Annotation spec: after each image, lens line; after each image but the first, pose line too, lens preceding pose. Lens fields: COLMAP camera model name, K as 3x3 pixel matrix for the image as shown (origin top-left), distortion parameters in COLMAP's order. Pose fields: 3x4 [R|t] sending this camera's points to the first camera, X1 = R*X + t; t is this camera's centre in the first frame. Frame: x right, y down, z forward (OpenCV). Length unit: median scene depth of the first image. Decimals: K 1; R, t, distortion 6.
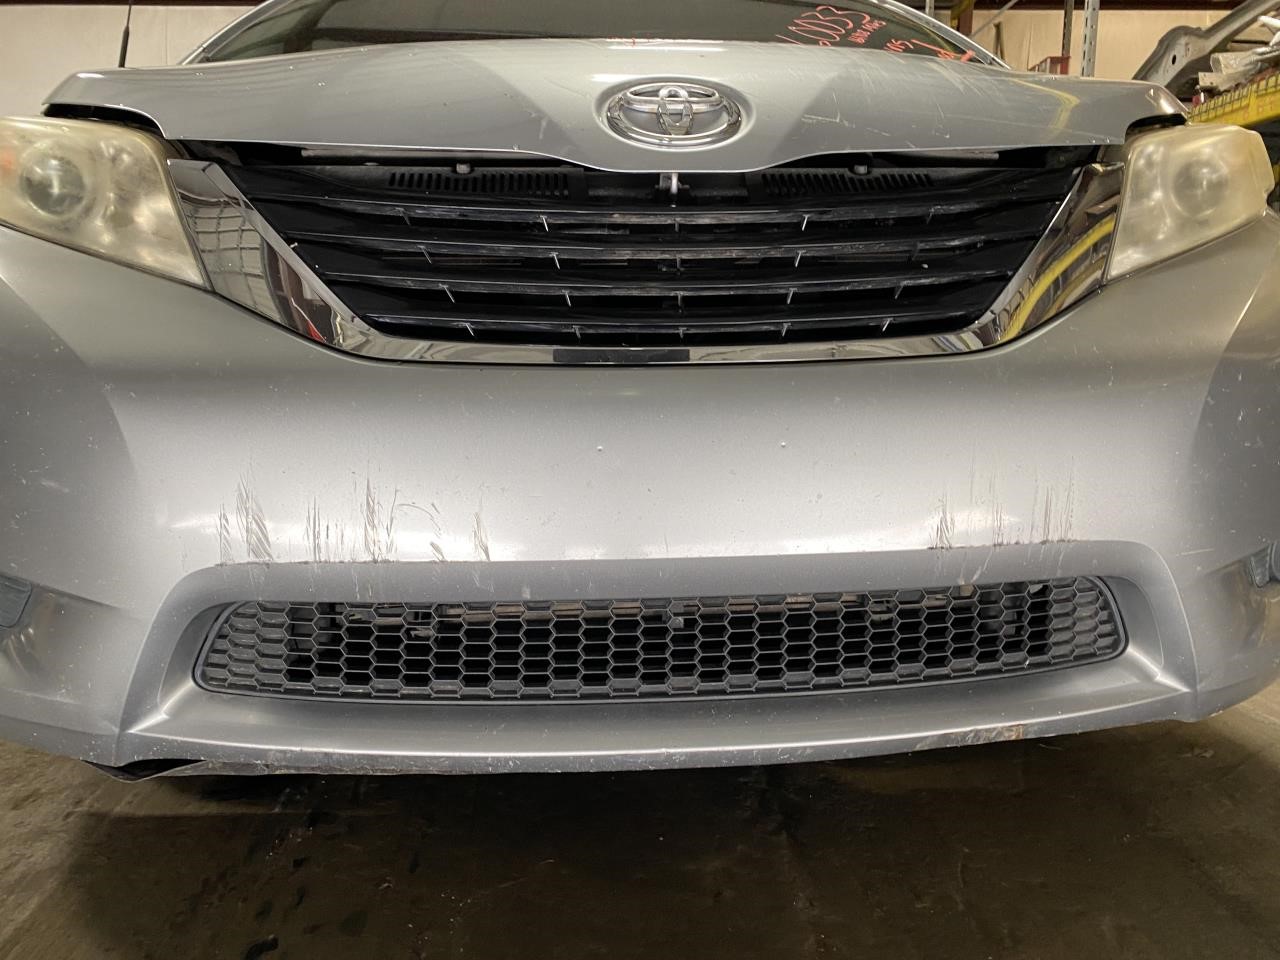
lens RADIAL K [[957.4, 0, 636.5], [0, 957.4, 459.4], [0, 0, 1]] dist [0.000598, 0.001062]
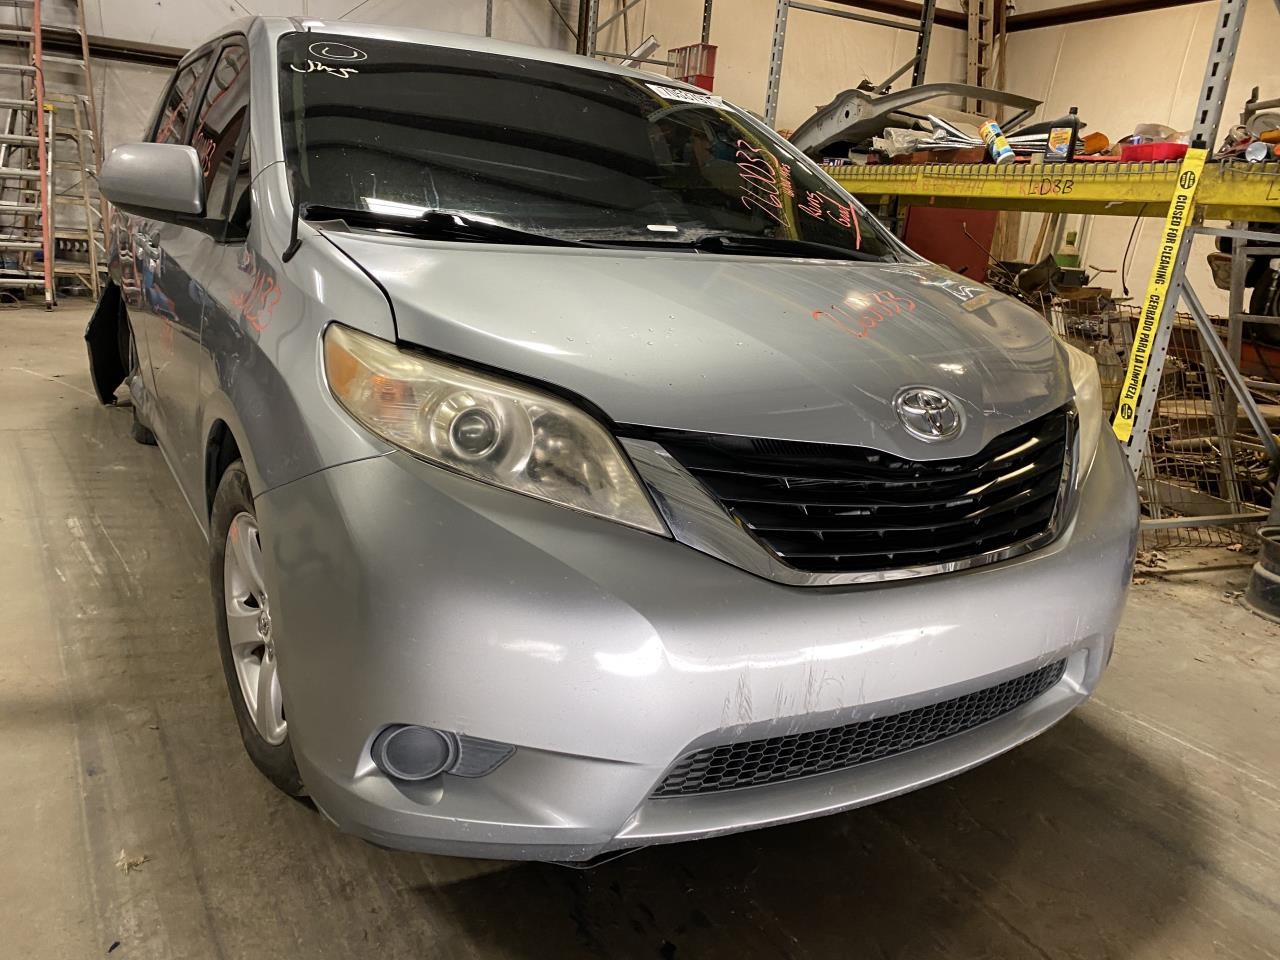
lens RADIAL K [[944.2, 0, 640.0], [0, 944.2, 480.0], [0, 0, 1]] dist [0.010975, 0.001554]
pose [[0.897290, -0.046466, 0.438990, -0.647822], [-0.015963, 0.990379, 0.137456, -0.267322], [-0.441154, -0.130346, 0.887915, -0.133940]]
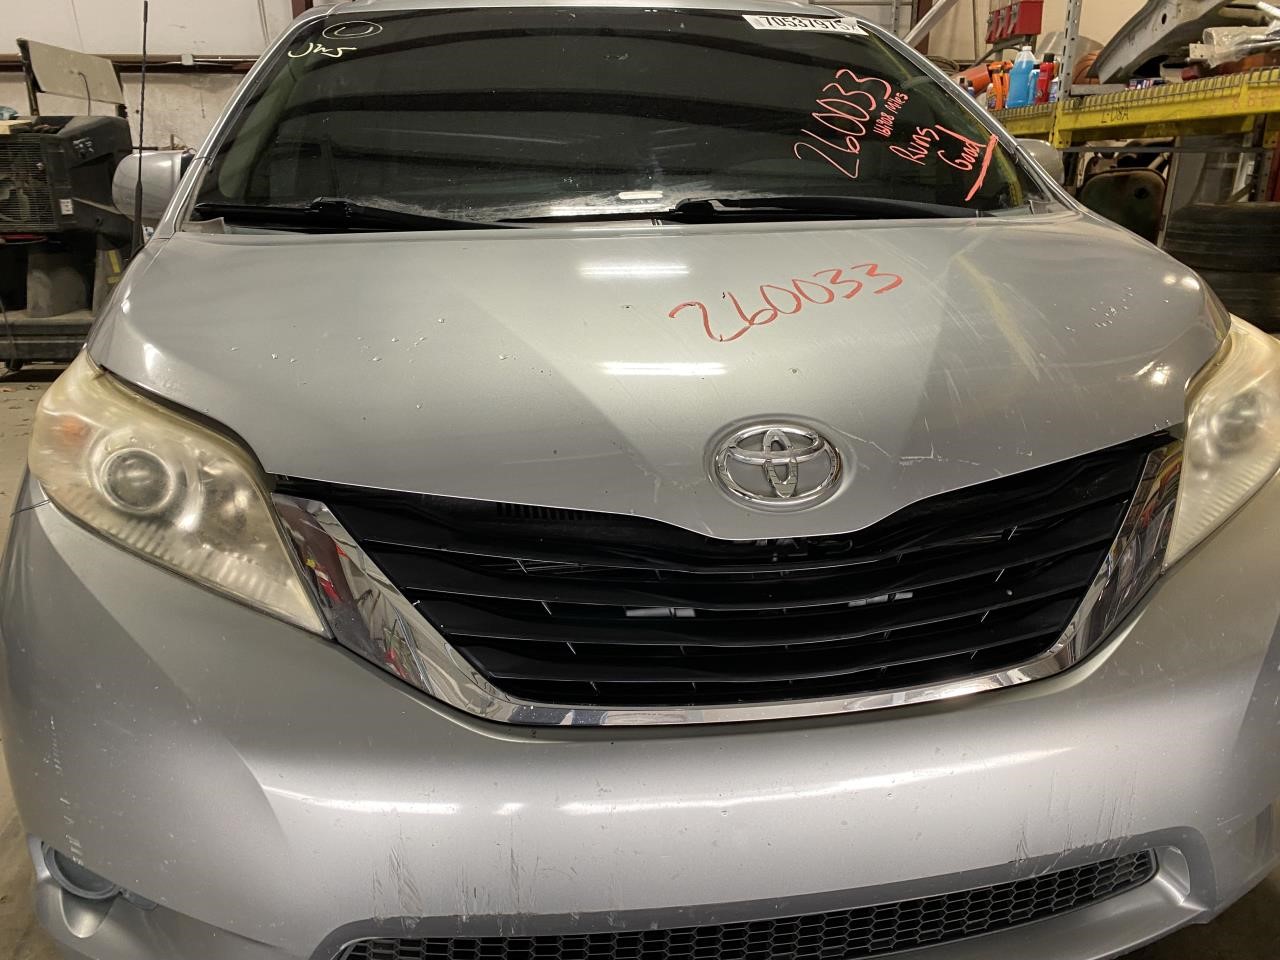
lens RADIAL K [[958.9, 0, 640.0], [0, 958.9, 480.0], [0, 0, 1]] dist [0.002022, 0.001472]
pose [[0.997947, -0.023936, 0.059396, -0.100243], [0.014279, 0.987339, 0.157980, -0.293714], [-0.062426, -0.156808, 0.985654, -0.006519]]
